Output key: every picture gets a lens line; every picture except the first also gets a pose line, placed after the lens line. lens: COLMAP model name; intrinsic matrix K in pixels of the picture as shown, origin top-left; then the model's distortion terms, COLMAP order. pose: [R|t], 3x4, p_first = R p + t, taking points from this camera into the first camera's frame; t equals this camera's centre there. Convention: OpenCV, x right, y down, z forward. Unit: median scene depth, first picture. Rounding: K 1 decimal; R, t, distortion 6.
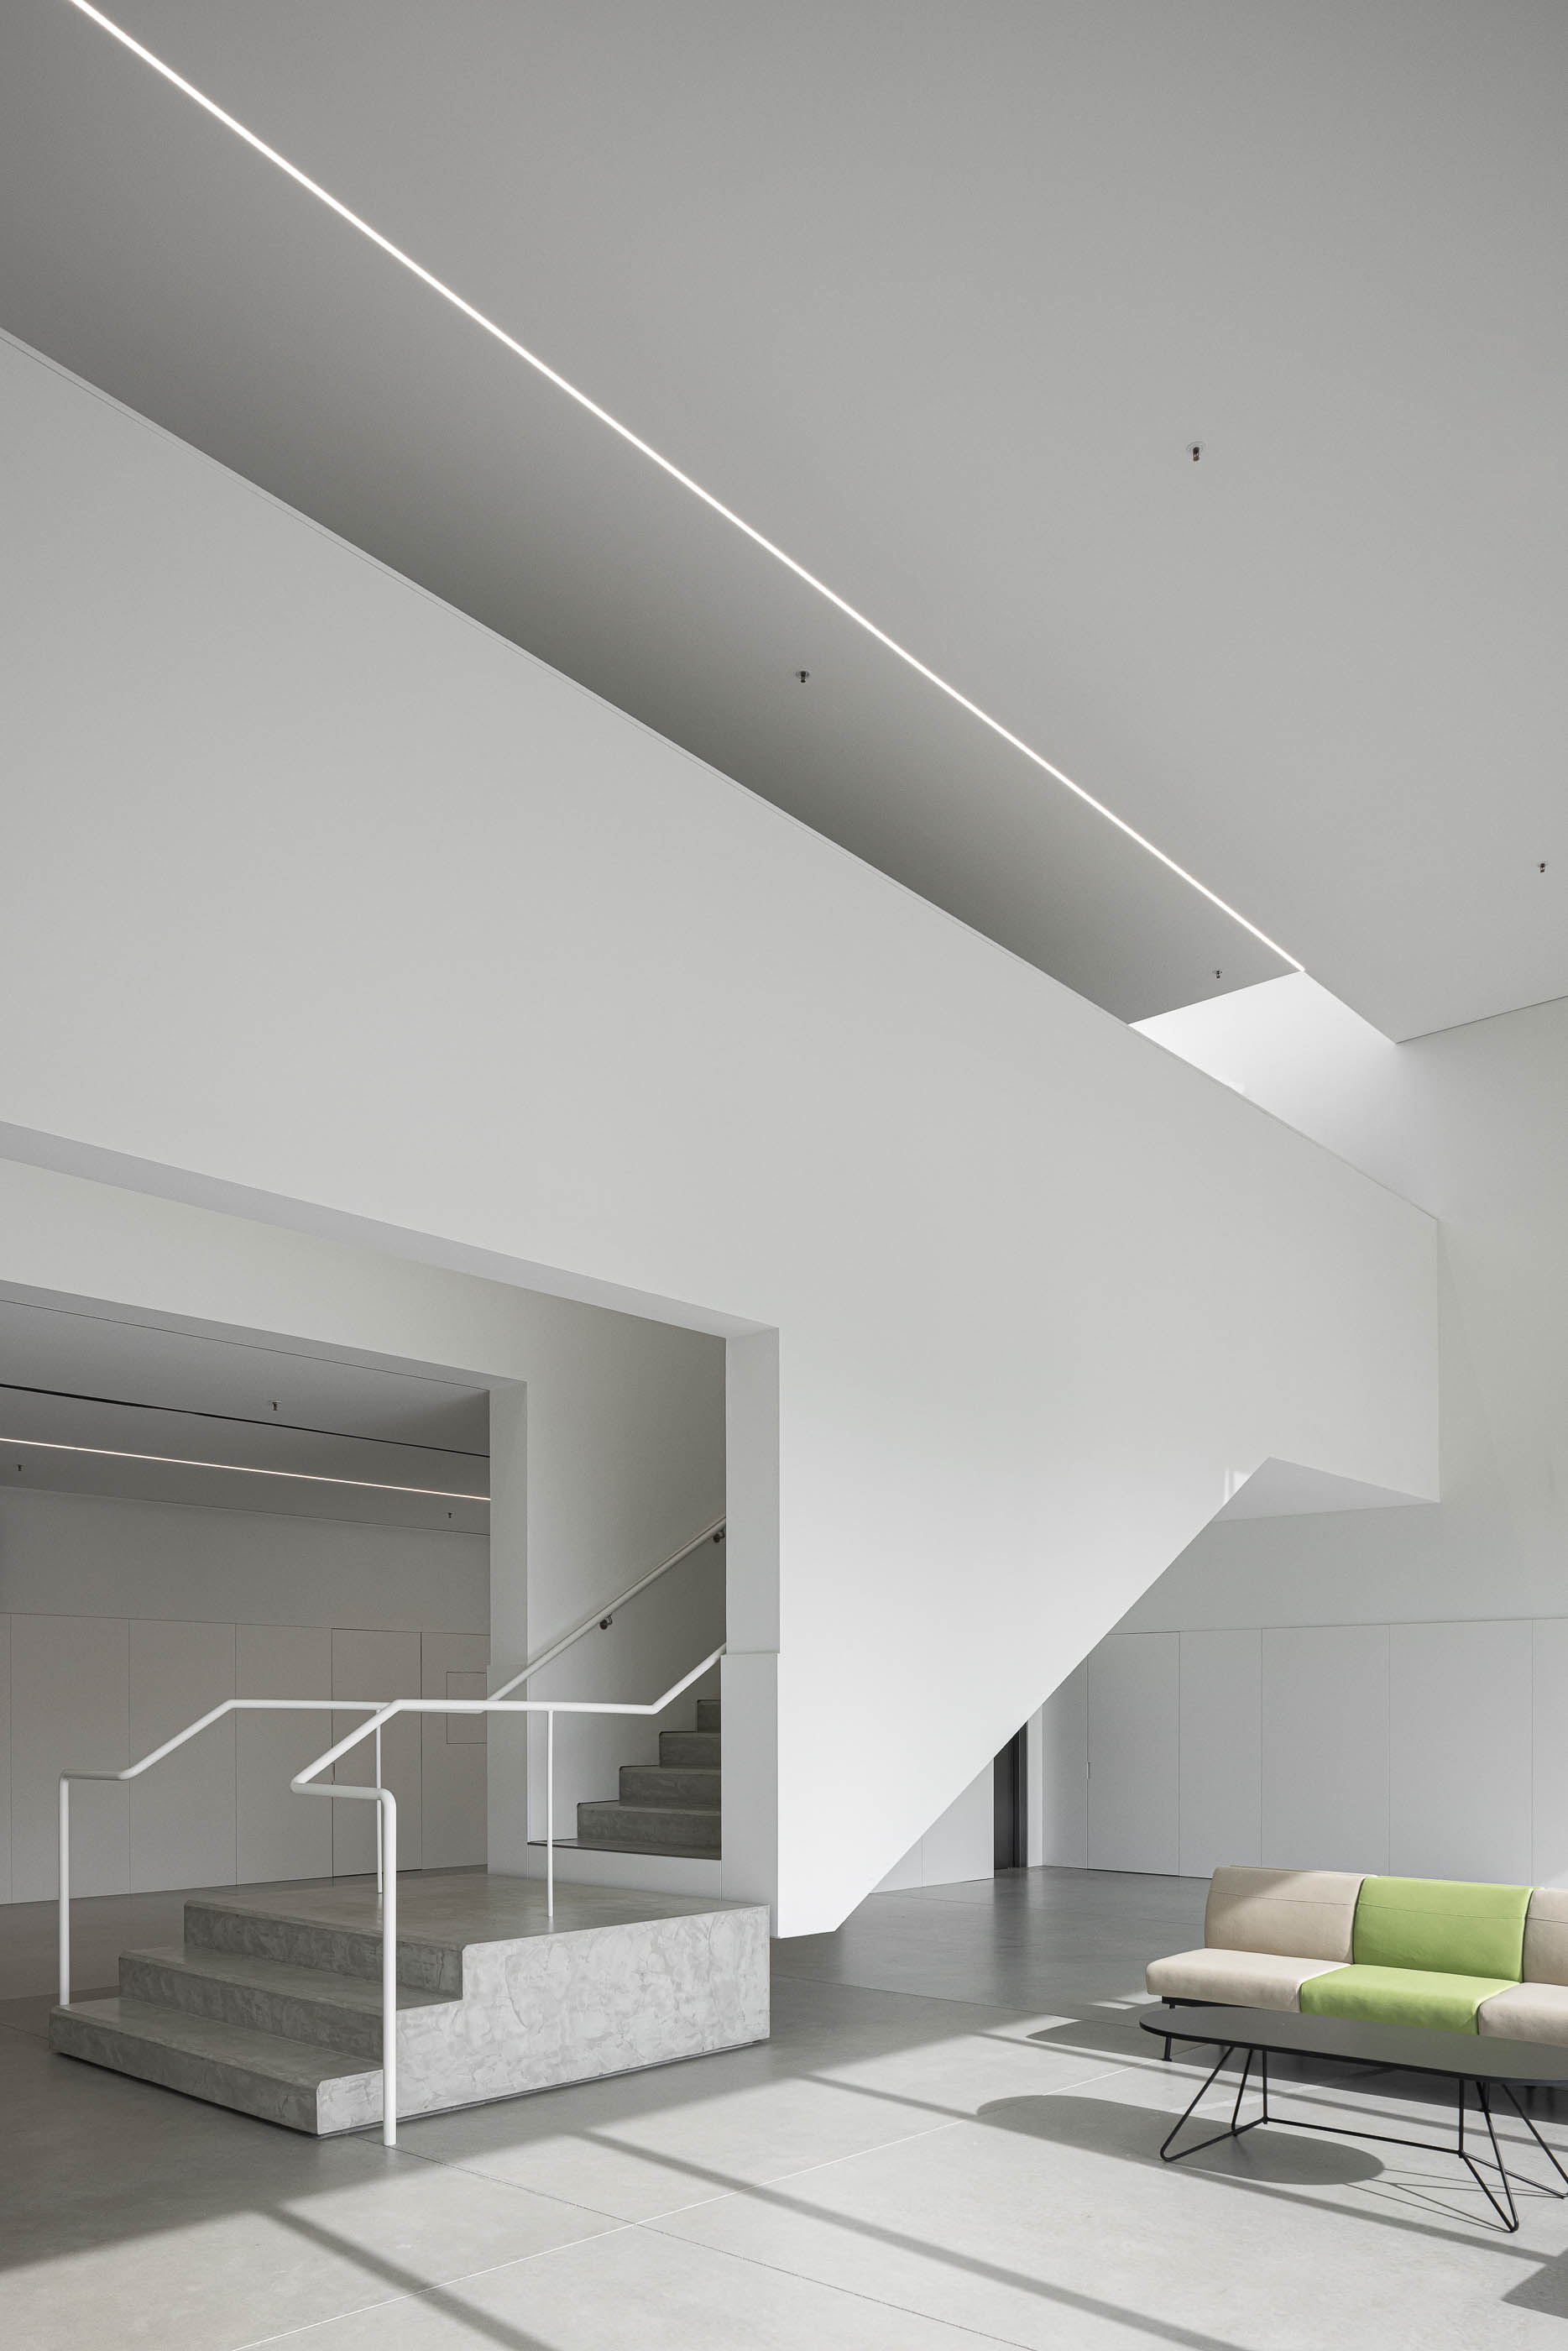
lens RADIAL K [[1574.7, 0, 784.0], [0, 1574.7, 1175.5], [0, 0, 1]] dist [-0.004053, 0.000598]
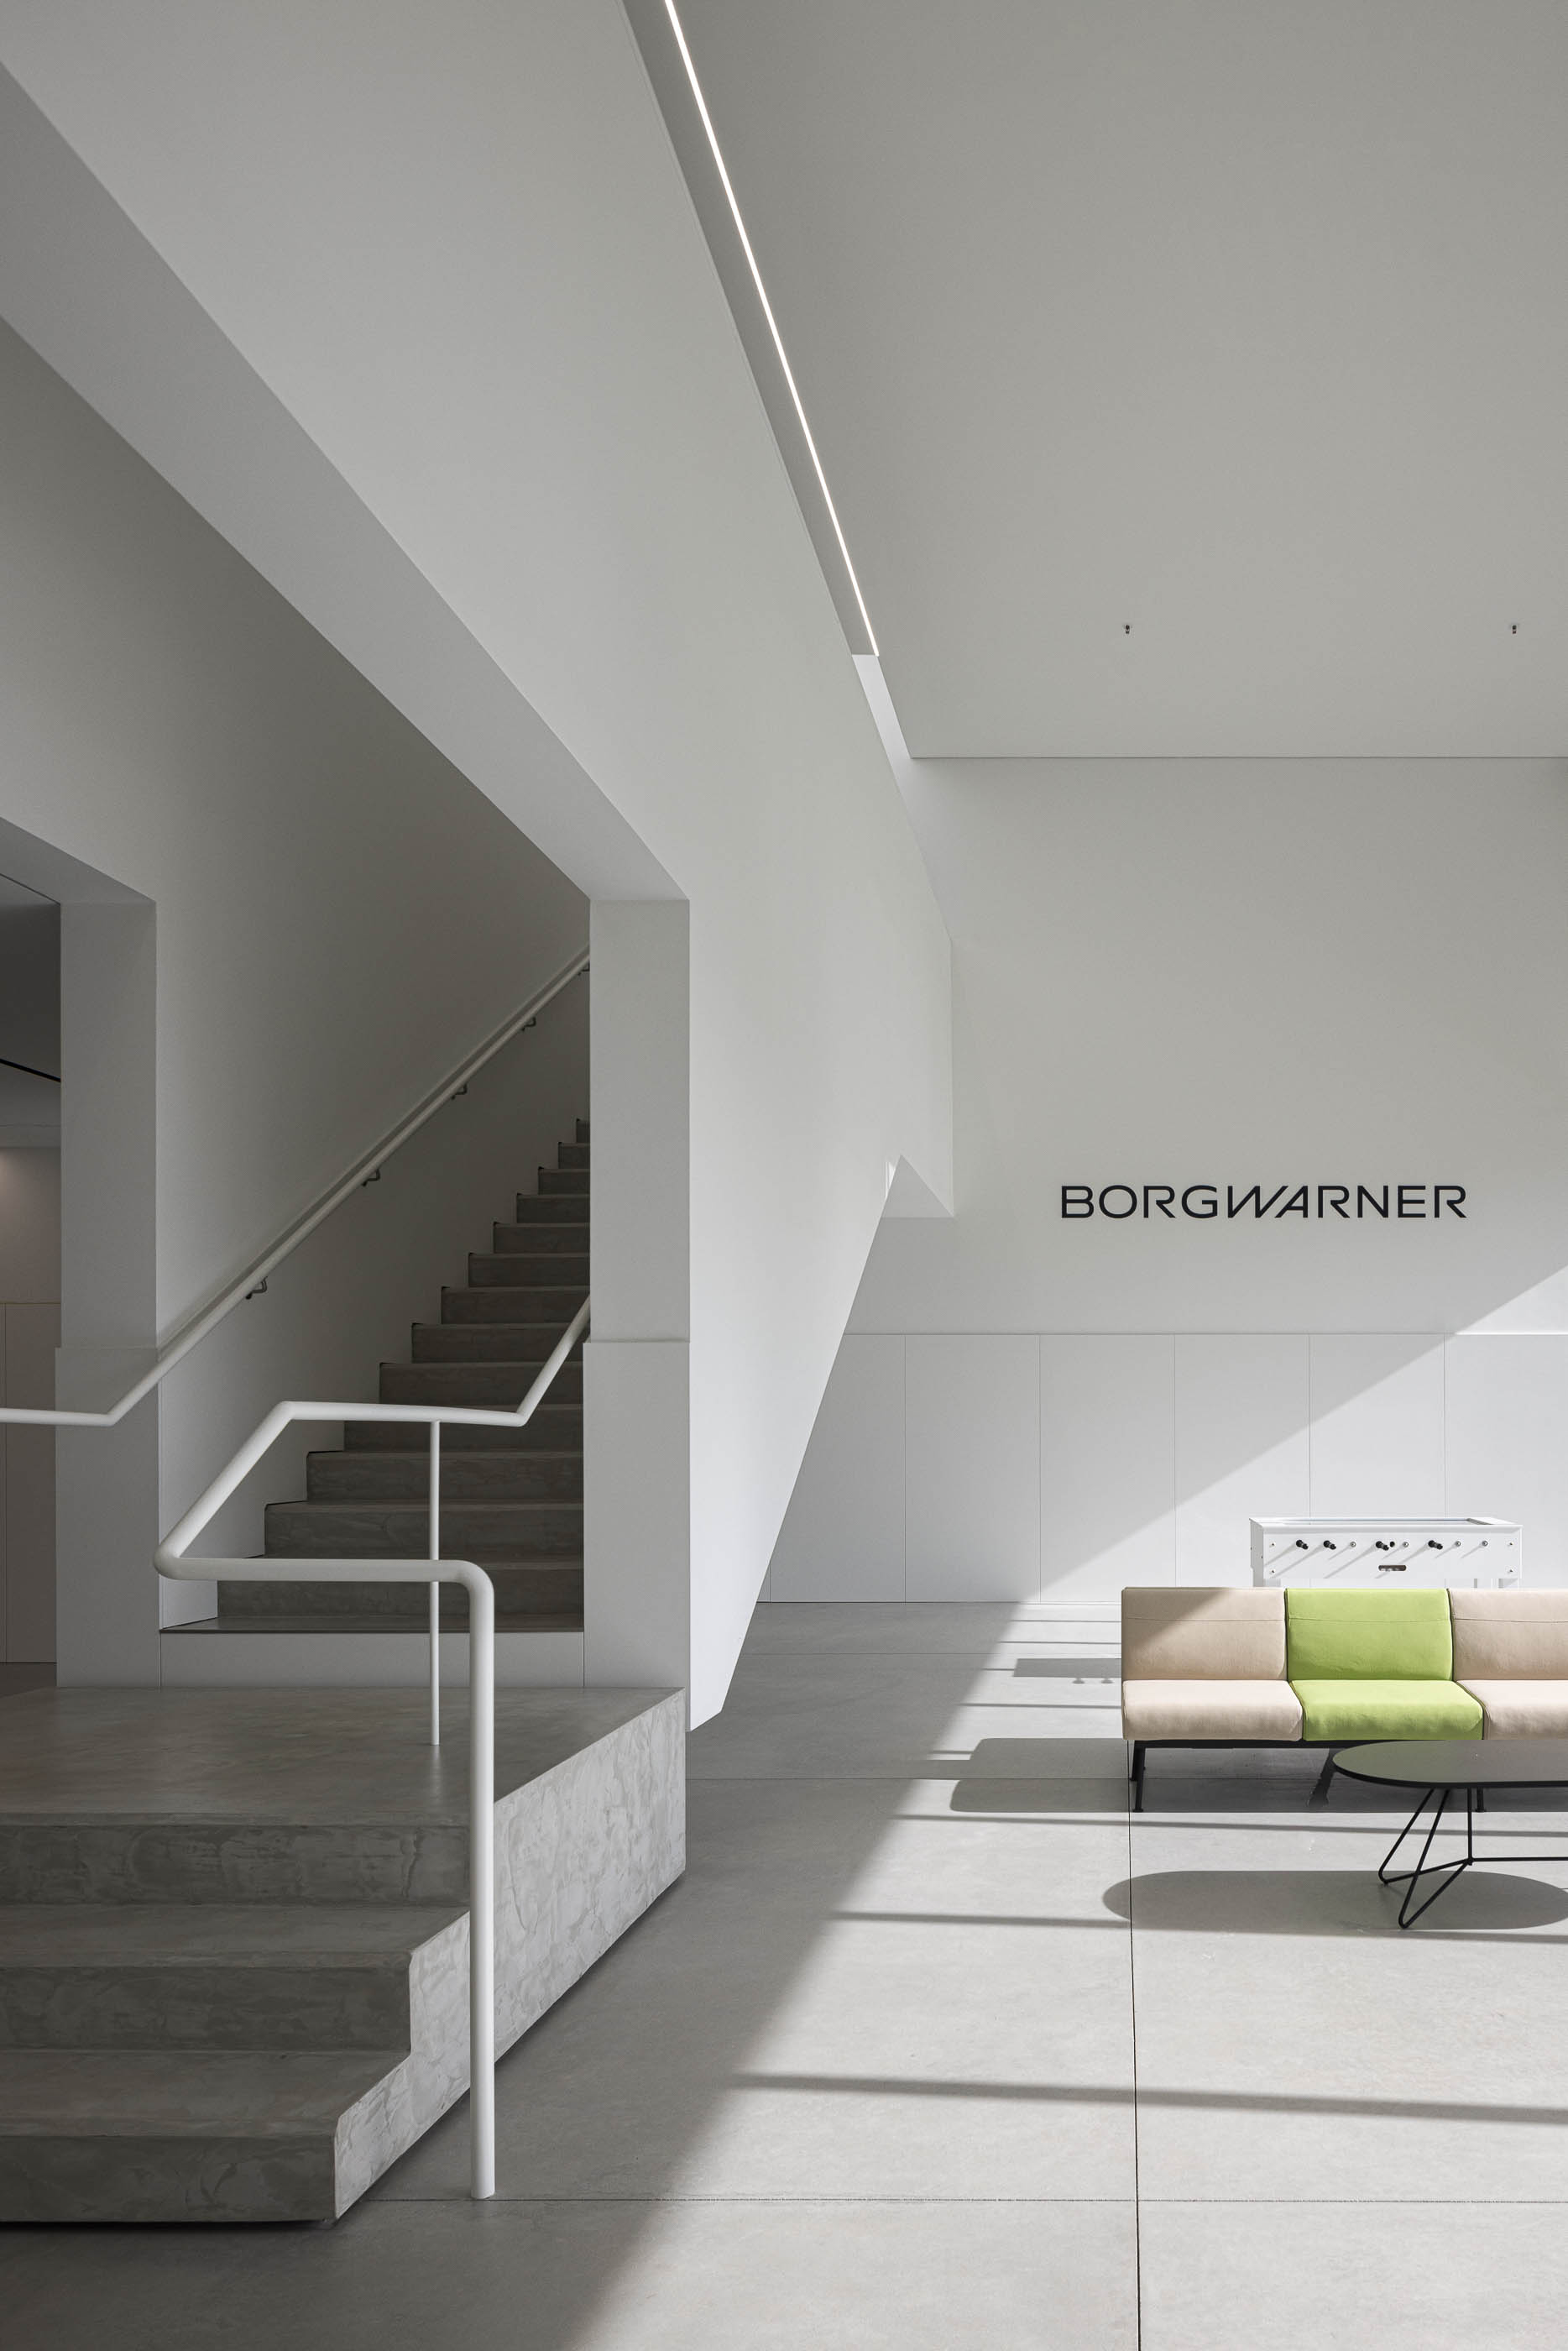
lens RADIAL K [[1605.6, 0, 1110.7], [0, 1605.6, 1044.6], [0, 0, 1]] dist [-0.001698, -0.000869]
pose [[0.735489, 0.154639, 0.659653, -0.432935], [-0.217374, 0.975994, 0.013567, 0.144677], [-0.641720, -0.153370, 0.751448, 0.421503]]
